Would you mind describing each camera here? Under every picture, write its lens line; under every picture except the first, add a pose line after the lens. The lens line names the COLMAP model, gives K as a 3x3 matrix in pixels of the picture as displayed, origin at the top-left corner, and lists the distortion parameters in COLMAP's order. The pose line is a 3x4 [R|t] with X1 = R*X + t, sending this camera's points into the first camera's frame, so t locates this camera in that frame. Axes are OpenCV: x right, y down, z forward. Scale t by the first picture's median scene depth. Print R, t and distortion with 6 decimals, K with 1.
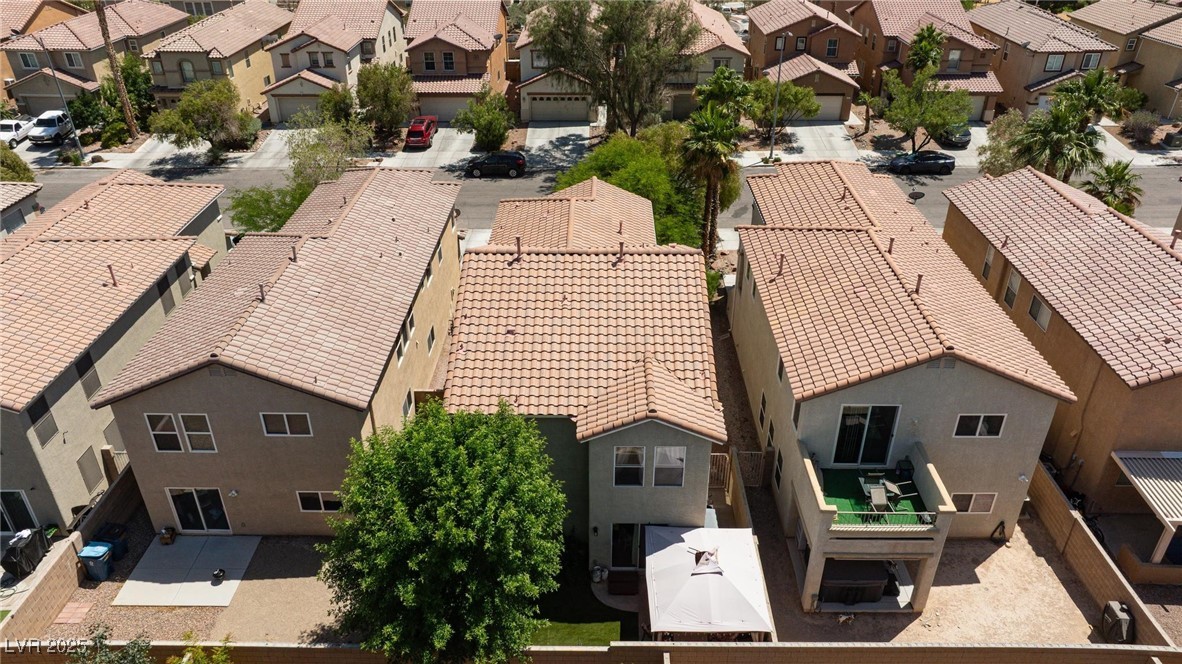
lens RADIAL K [[836.2, 0, 597.3], [0, 836.2, 329.8], [0, 0, 1]] dist [-0.035415, 0.043001]
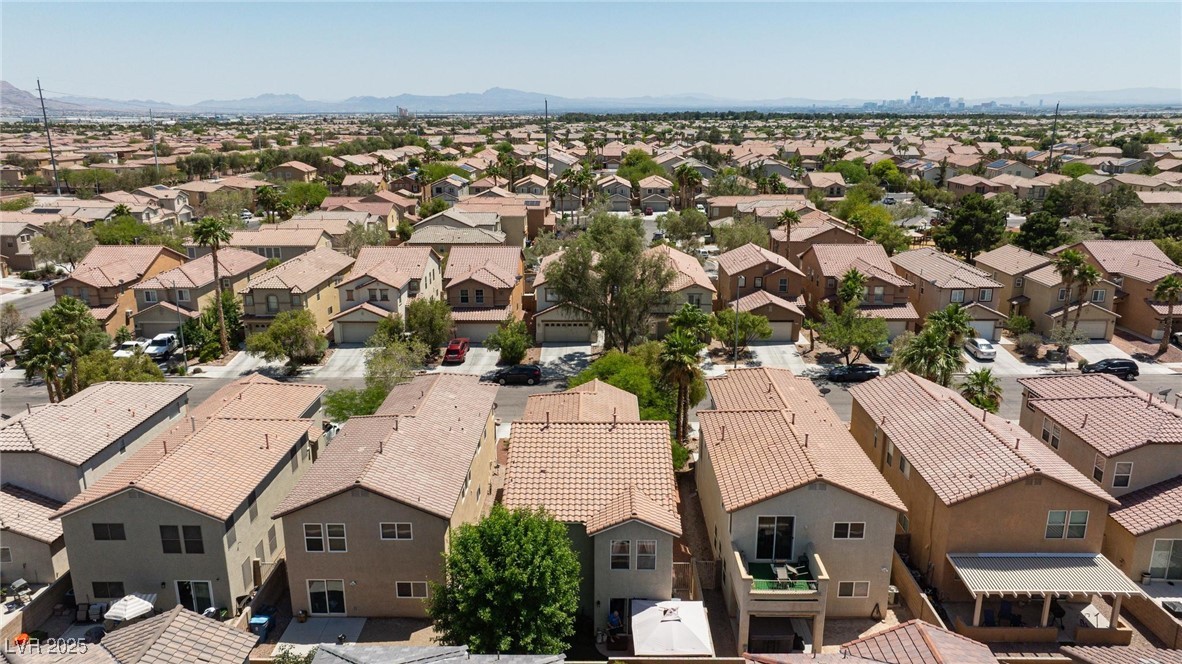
lens RADIAL K [[836.2, 0, 597.3], [0, 836.2, 329.8], [0, 0, 1]] dist [-0.035415, 0.043001]
pose [[0.999996, -0.001025, 0.002641, -0.006810], [0.001677, 0.965483, -0.260460, 0.136622], [-0.002283, 0.260463, 0.965481, -0.501366]]
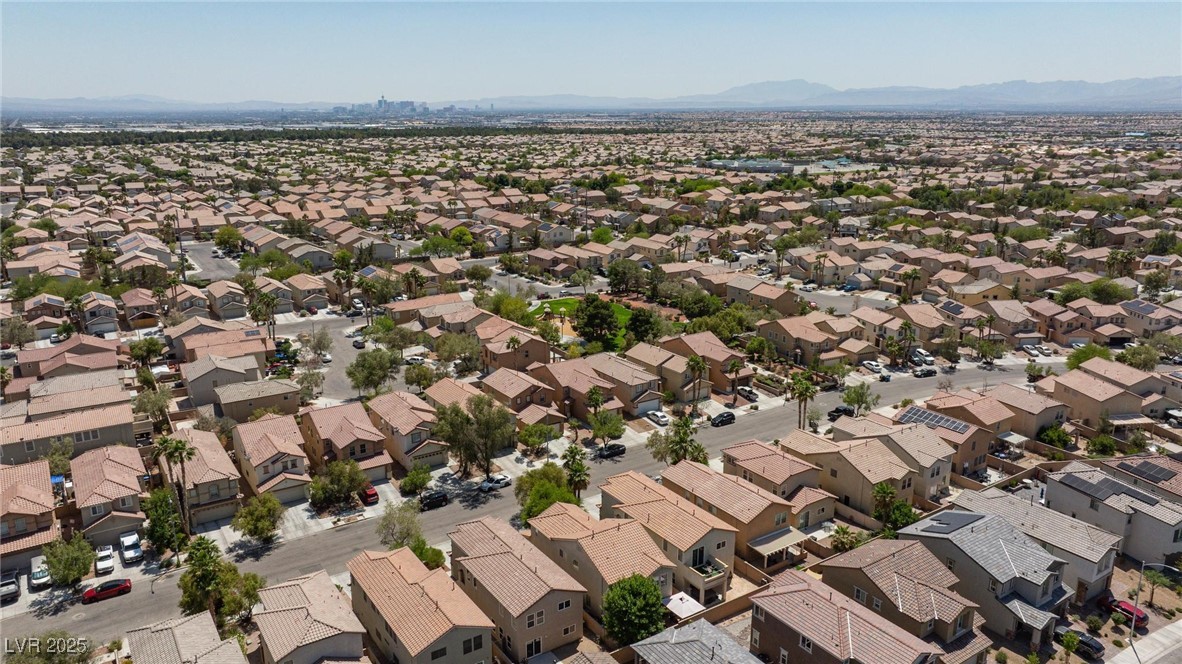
lens RADIAL K [[836.2, 0, 597.3], [0, 836.2, 329.8], [0, 0, 1]] dist [-0.035415, 0.043001]
pose [[0.822517, -0.143917, 0.550231, -1.688199], [0.282326, 0.943157, -0.175347, -0.262475], [-0.493719, 0.299570, 0.816394, -1.829127]]
